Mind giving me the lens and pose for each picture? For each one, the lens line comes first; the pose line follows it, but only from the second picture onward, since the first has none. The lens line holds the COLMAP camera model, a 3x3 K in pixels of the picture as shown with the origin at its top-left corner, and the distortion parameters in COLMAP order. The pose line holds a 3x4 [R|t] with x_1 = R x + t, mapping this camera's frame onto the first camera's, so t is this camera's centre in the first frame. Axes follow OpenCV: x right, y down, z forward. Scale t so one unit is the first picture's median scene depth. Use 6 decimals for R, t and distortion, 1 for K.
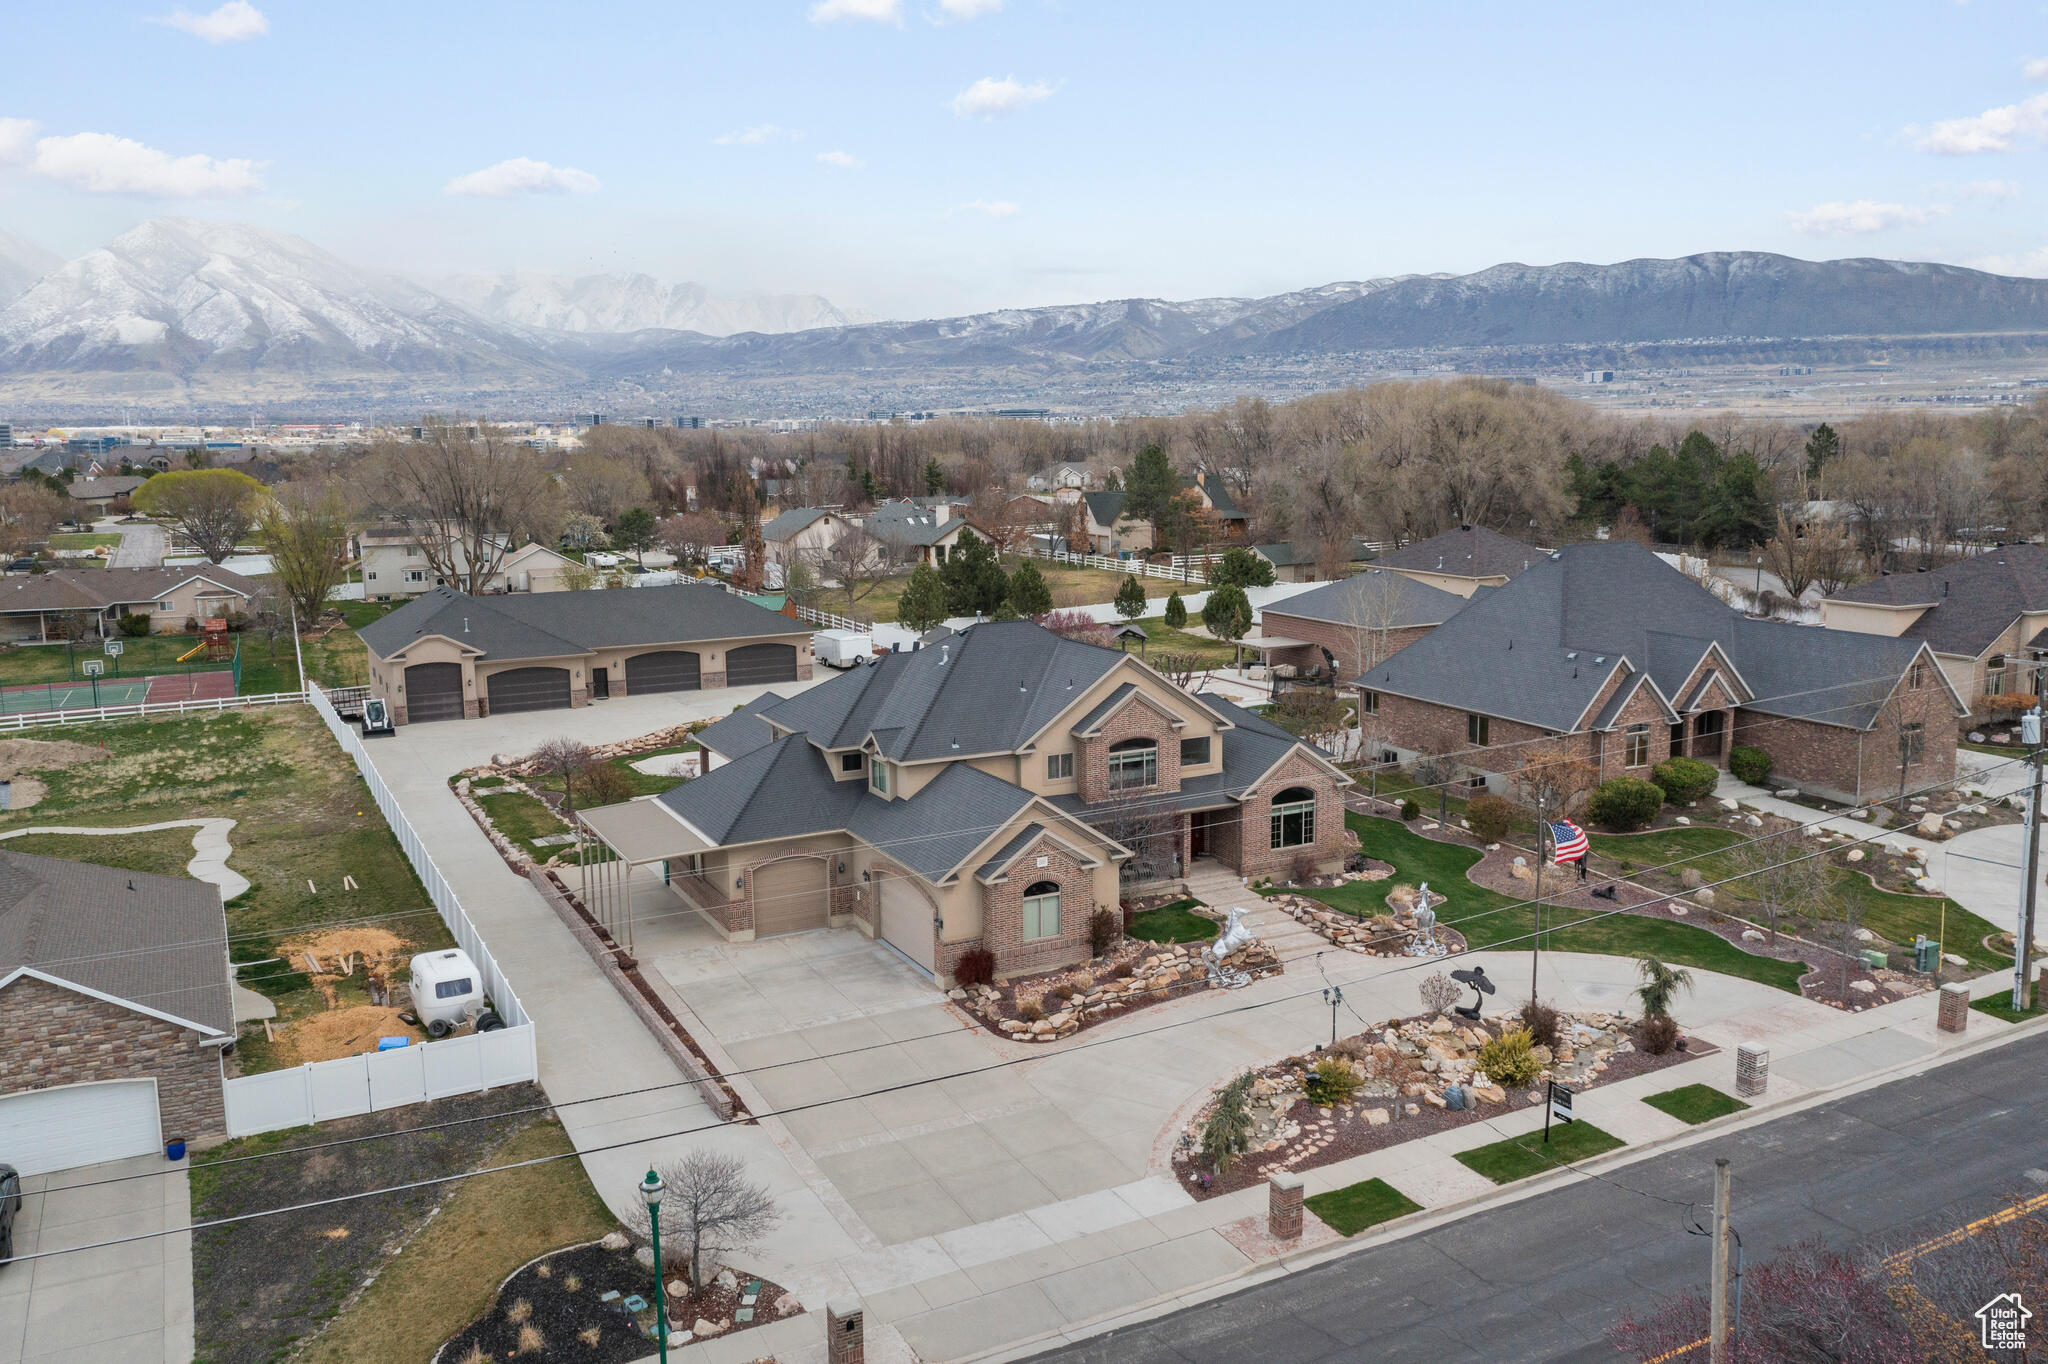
lens RADIAL K [[1637.2, 0, 1024.0], [0, 1637.2, 682.0], [0, 0, 1]] dist [-0.007980, 0.009664]
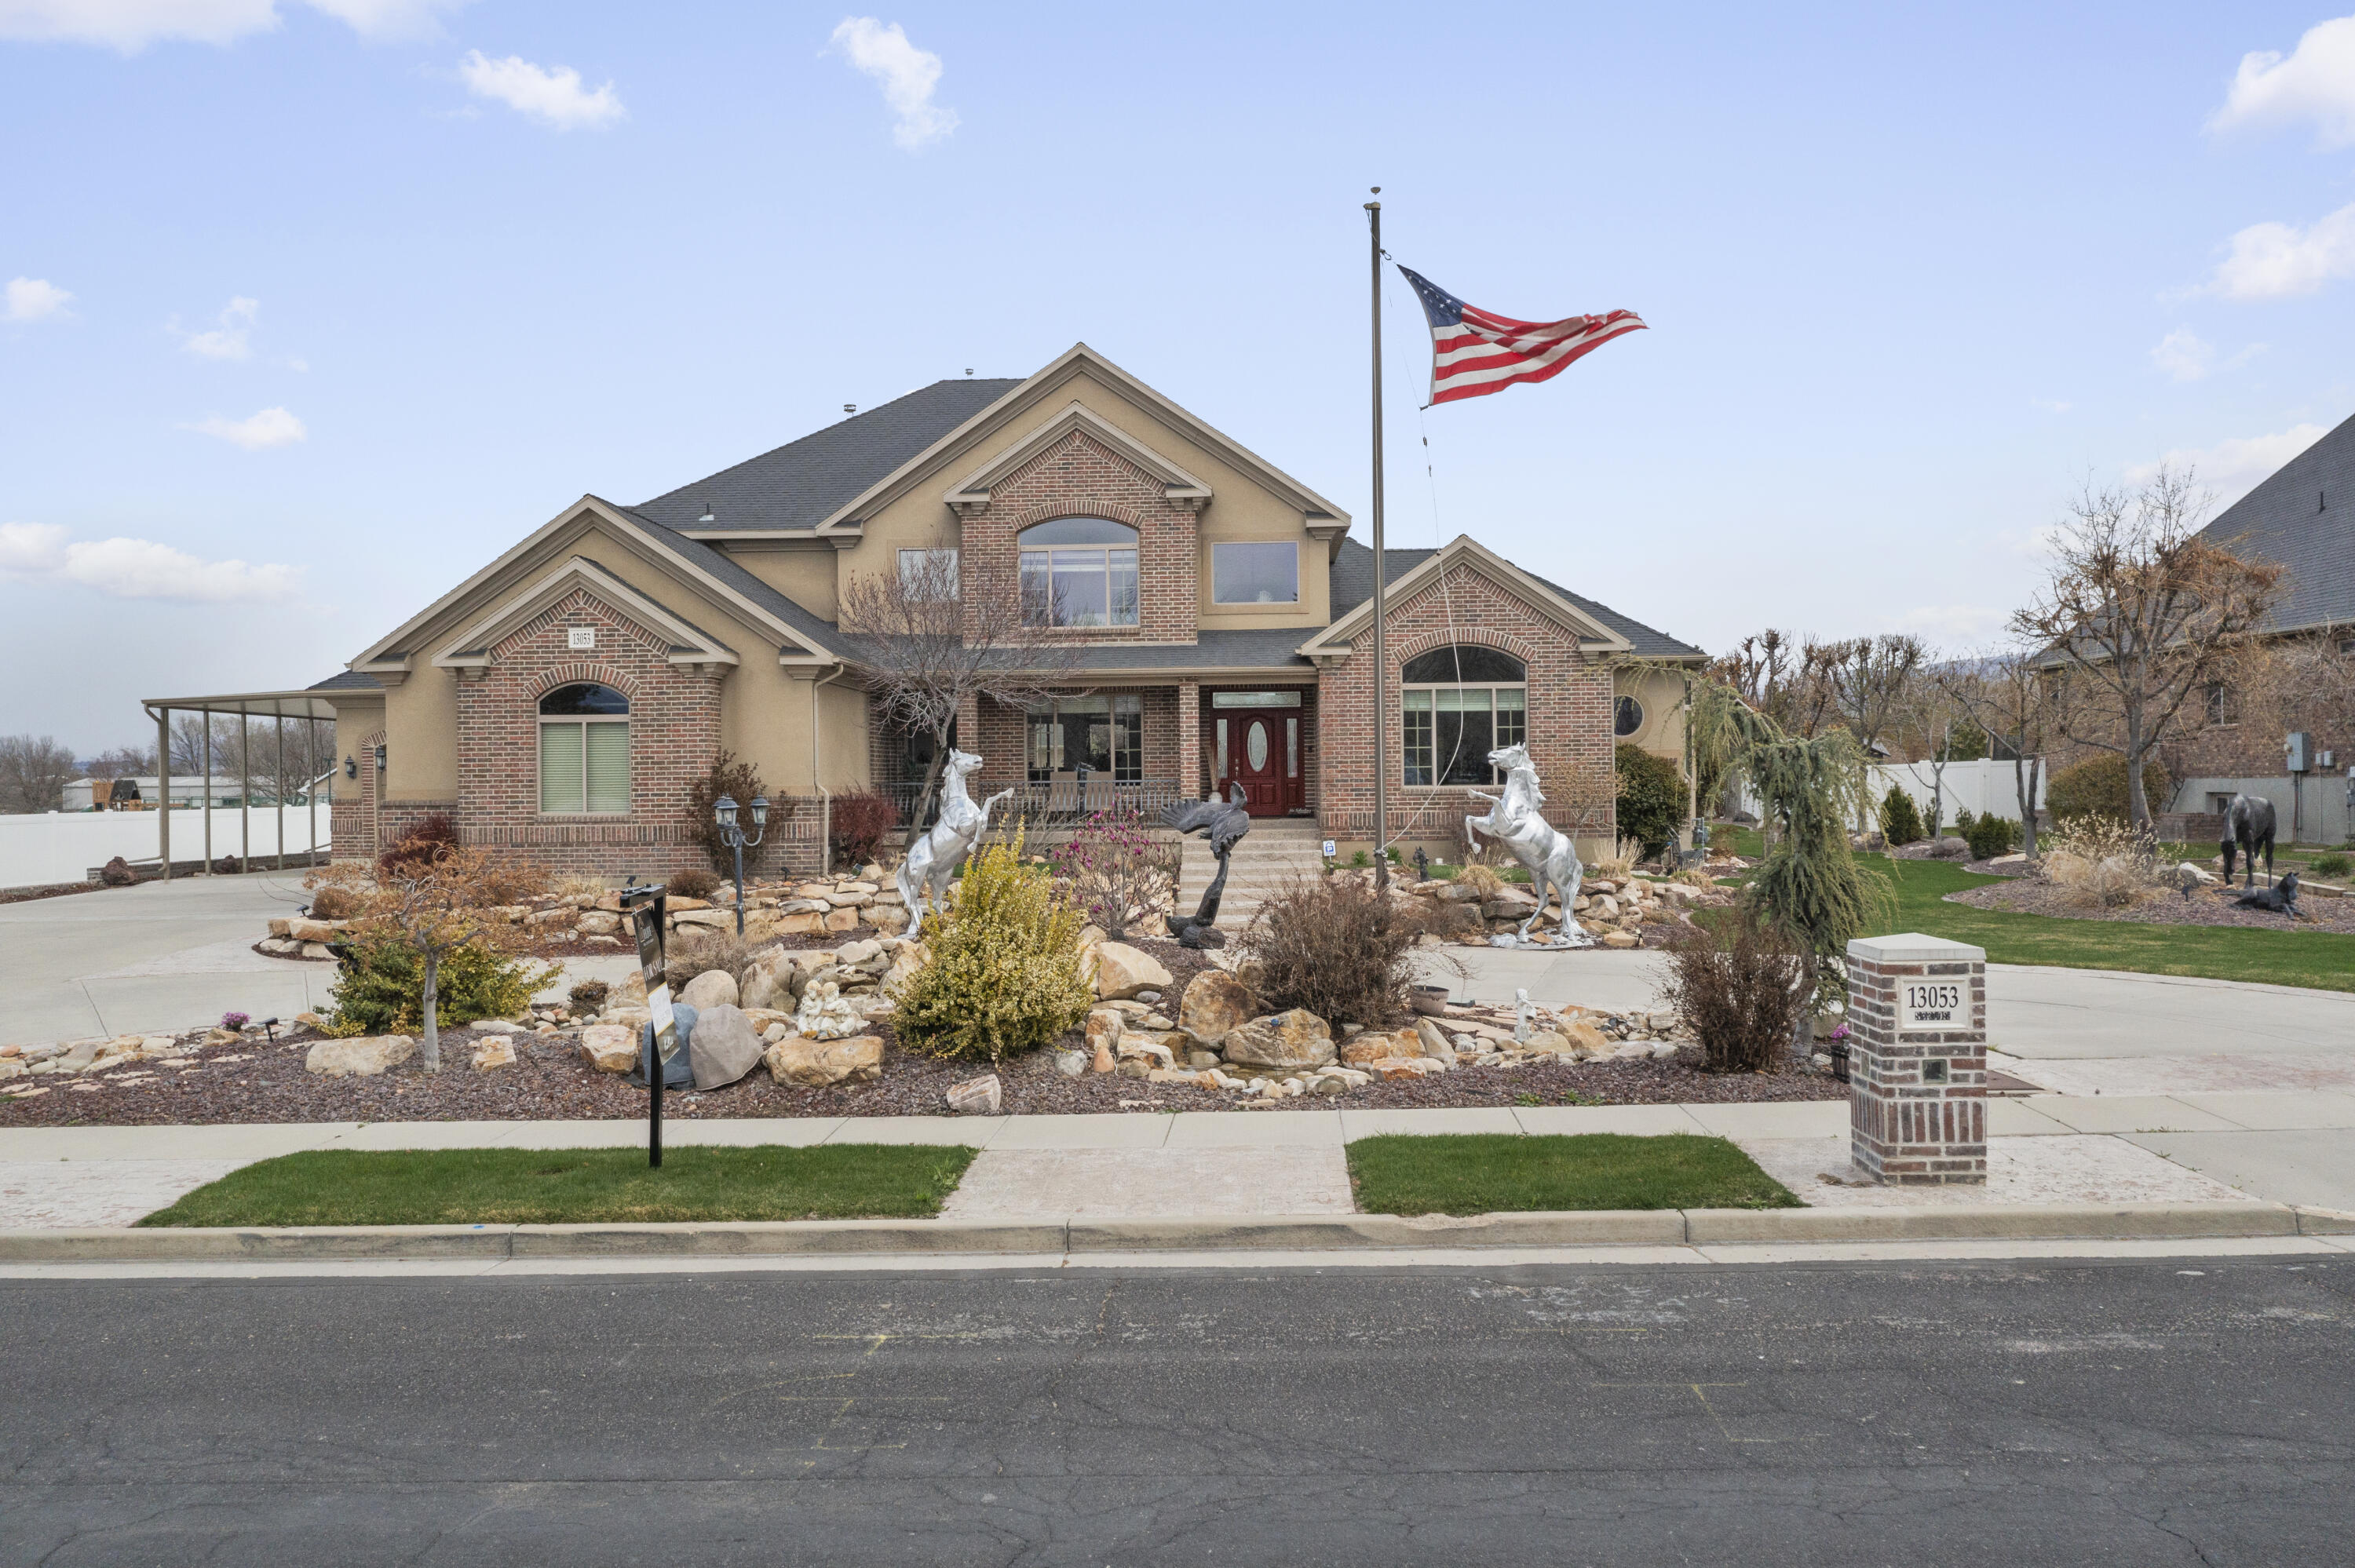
lens RADIAL K [[1883.0, 0, 1177.5], [0, 1883.0, 784.0], [0, 0, 1]] dist [-0.011260, -0.010560]
pose [[0.869453, 0.002300, -0.494011, 0.397863], [-0.078527, 0.987918, -0.133607, 0.199299], [0.487735, 0.154958, 0.859129, 0.618422]]
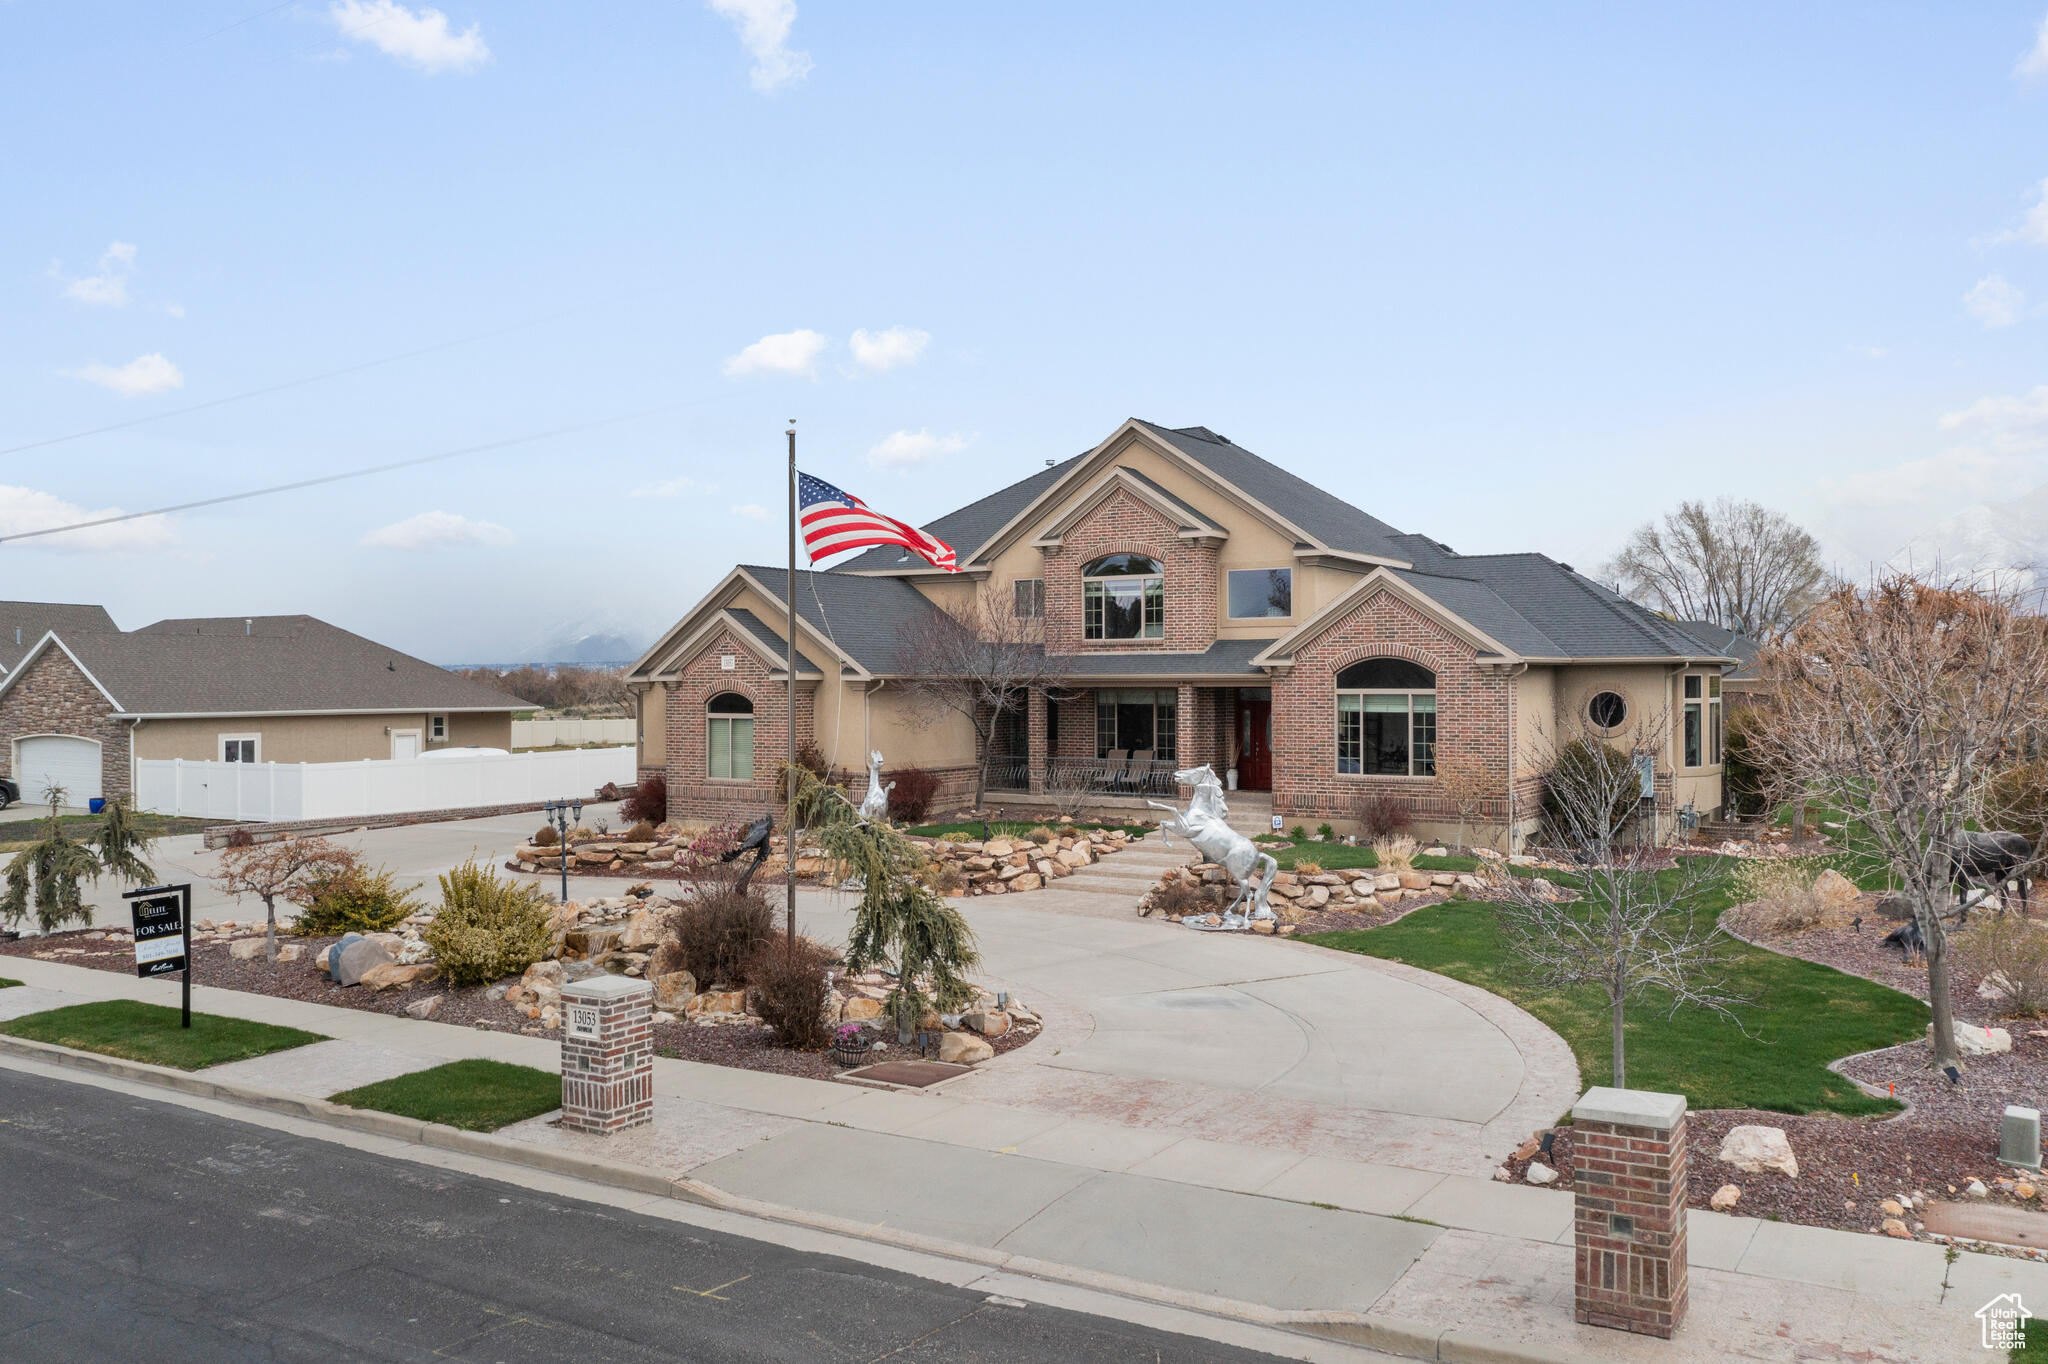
lens RADIAL K [[1637.7, 0, 1024.0], [0, 1637.7, 682.0], [0, 0, 1]] dist [-0.011260, -0.010560]
pose [[0.508875, 0.010686, -0.860774, 0.636601], [-0.142518, 0.987170, -0.072000, 0.144176], [0.848961, 0.159315, 0.503869, 0.737762]]
